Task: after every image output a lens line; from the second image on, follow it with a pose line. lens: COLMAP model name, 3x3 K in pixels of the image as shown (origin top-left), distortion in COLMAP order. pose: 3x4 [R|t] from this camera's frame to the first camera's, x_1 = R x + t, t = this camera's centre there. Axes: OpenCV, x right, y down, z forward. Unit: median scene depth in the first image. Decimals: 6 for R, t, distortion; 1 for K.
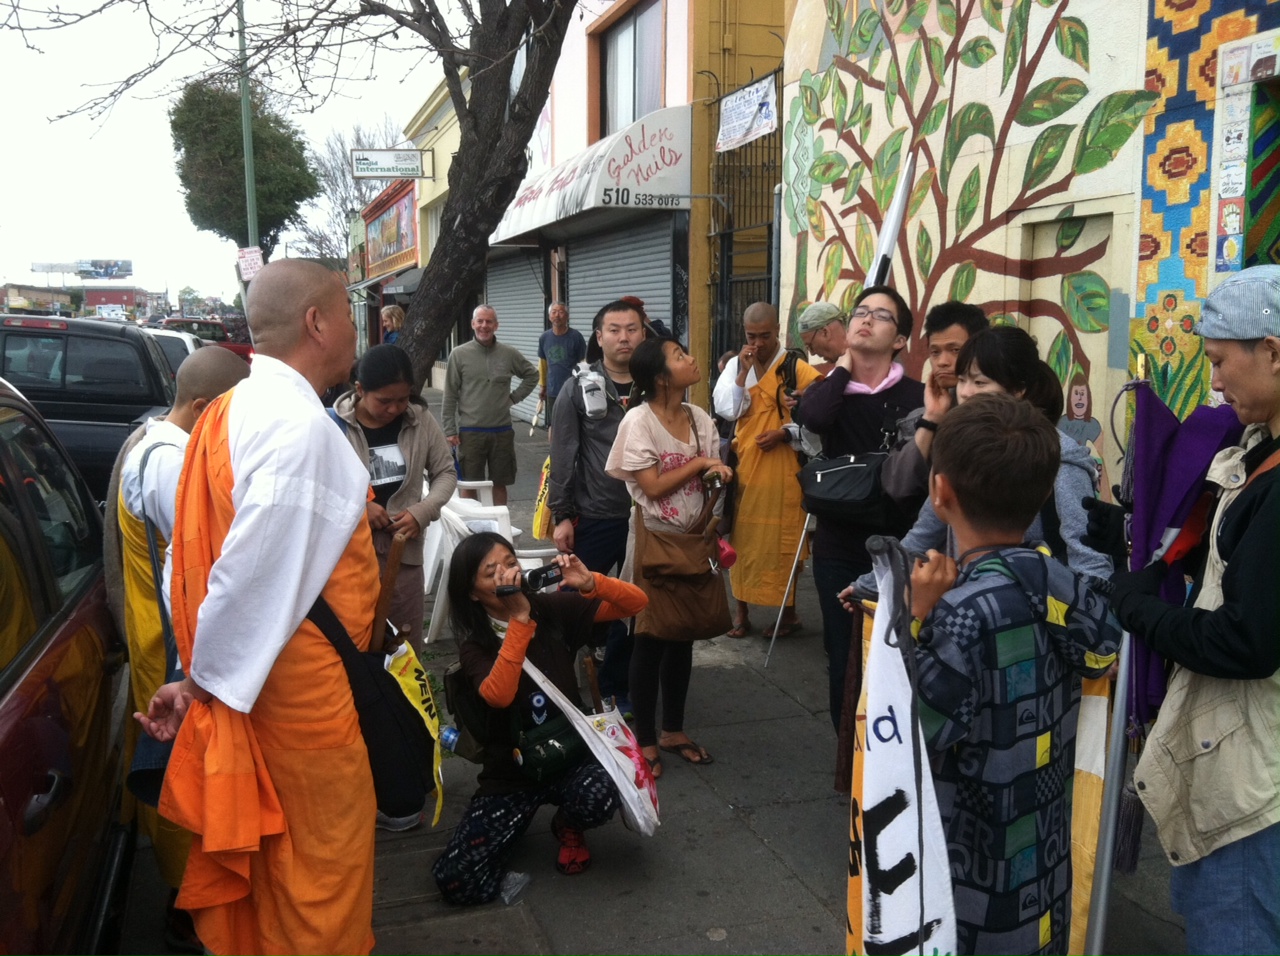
lens RADIAL K [[1195.1, 0, 638.9], [0, 1195.1, 479.8], [0, 0, 1]] dist [-0.025587, 0.000000]
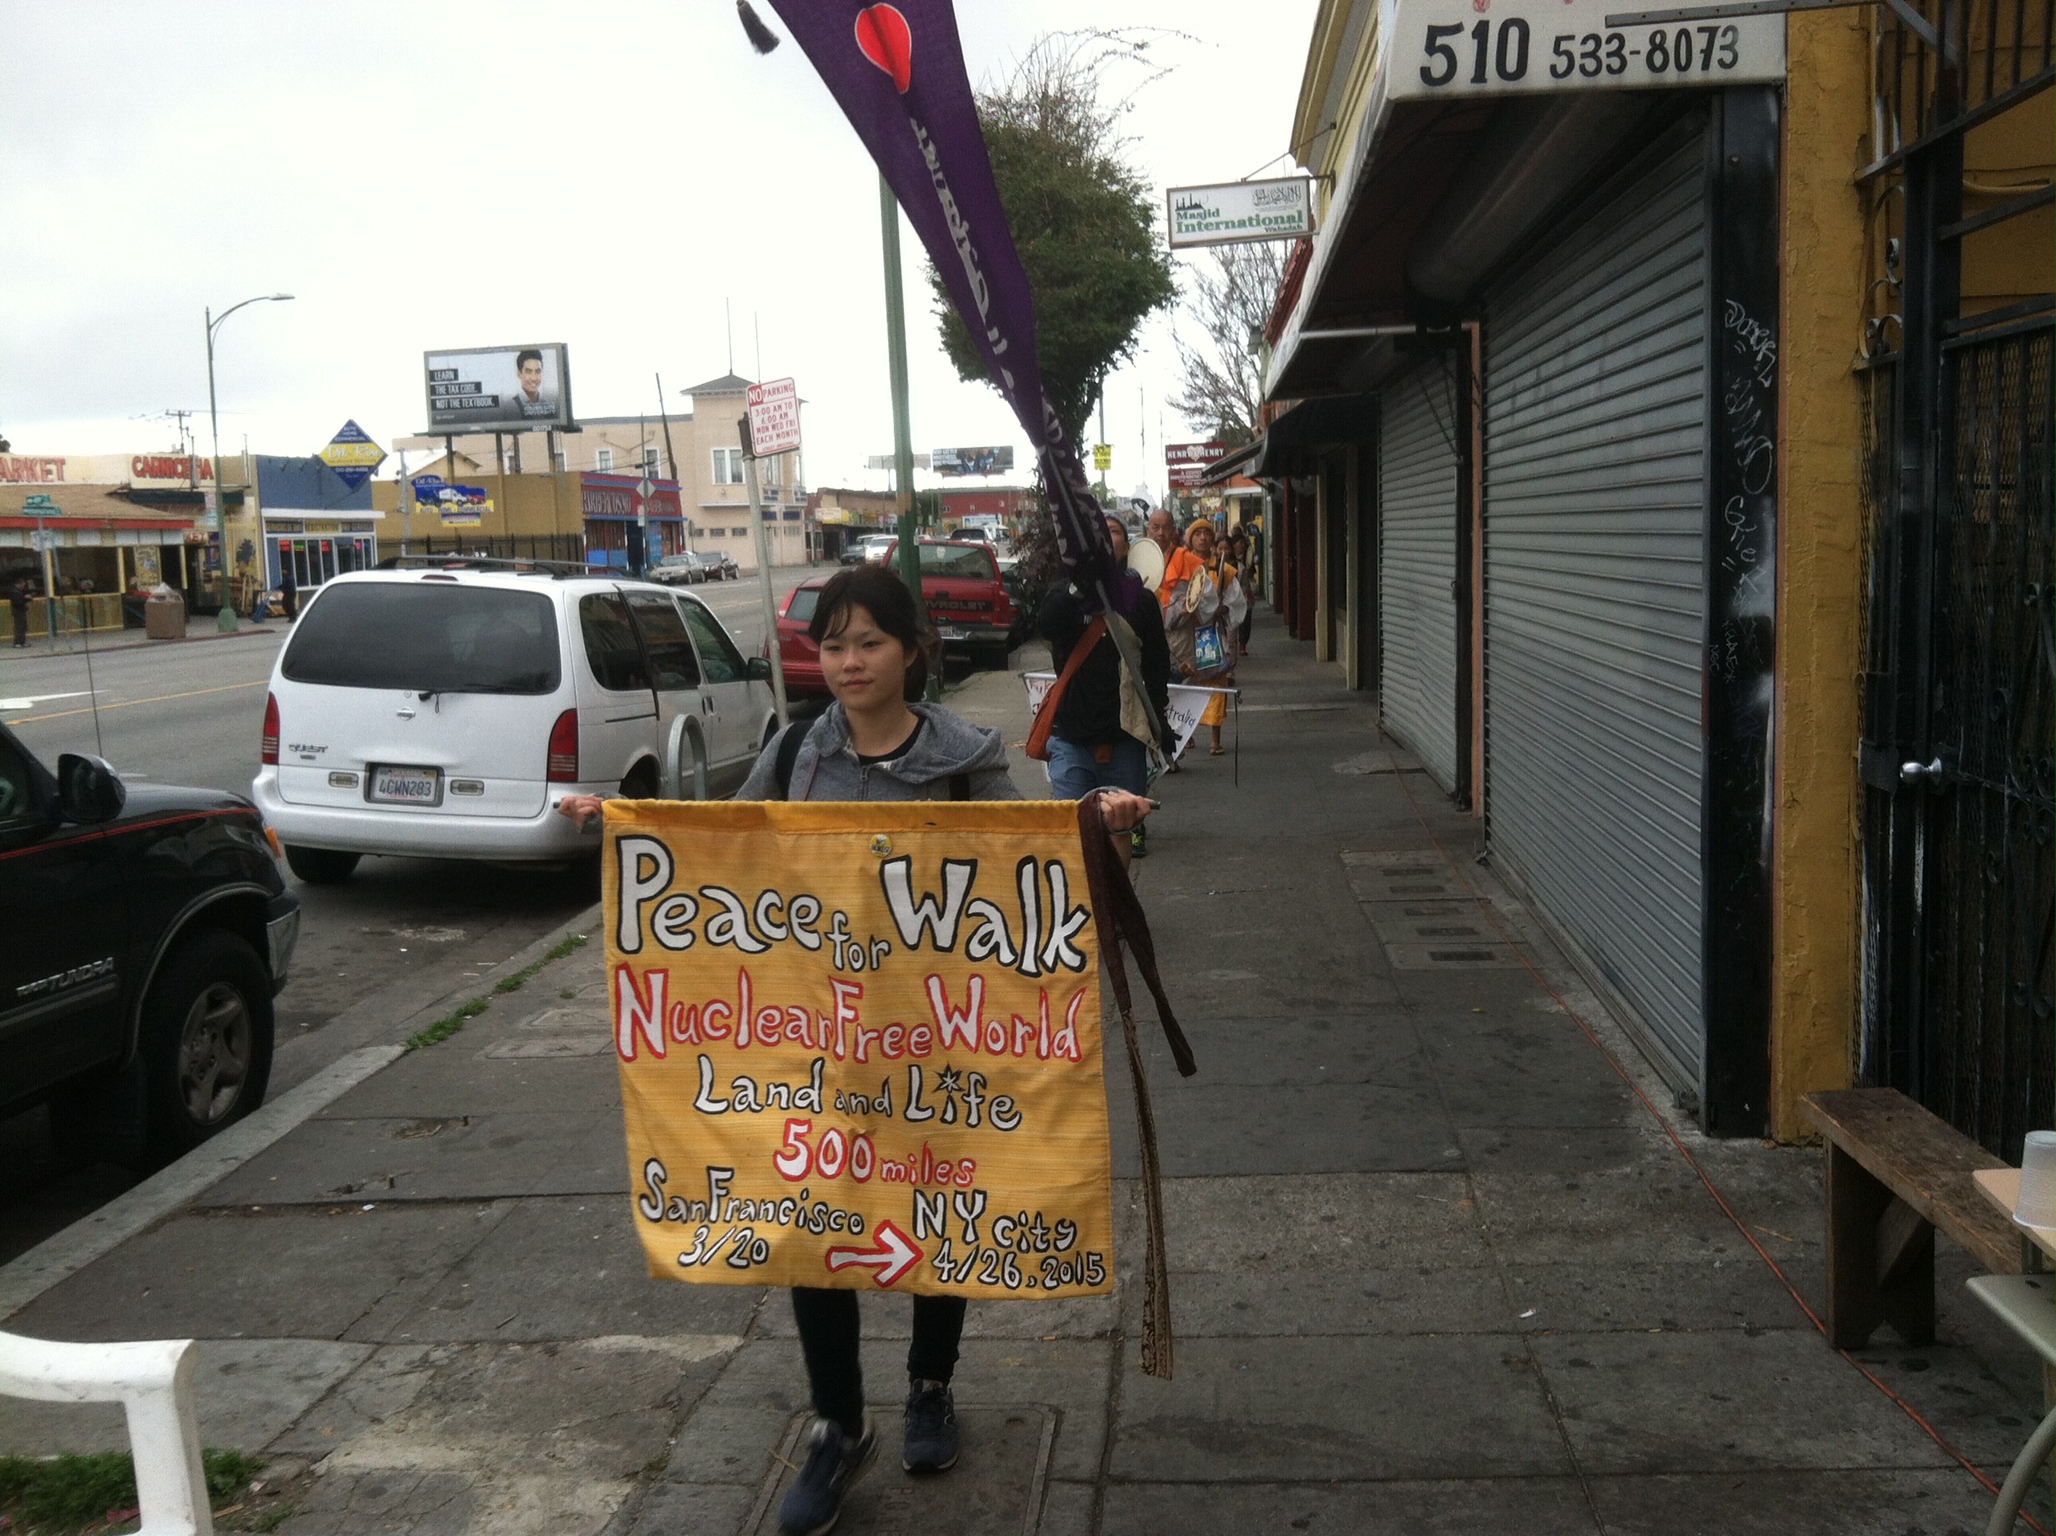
lens RADIAL K [[1919.6, 0, 1026.8], [0, 1919.6, 761.7], [0, 0, 1]] dist [-0.025587, 0.000000]
pose [[0.917104, 0.017502, -0.398264, 0.058188], [-0.021645, 0.999748, -0.005908, -0.074249], [0.398061, 0.014039, 0.917252, 0.556593]]
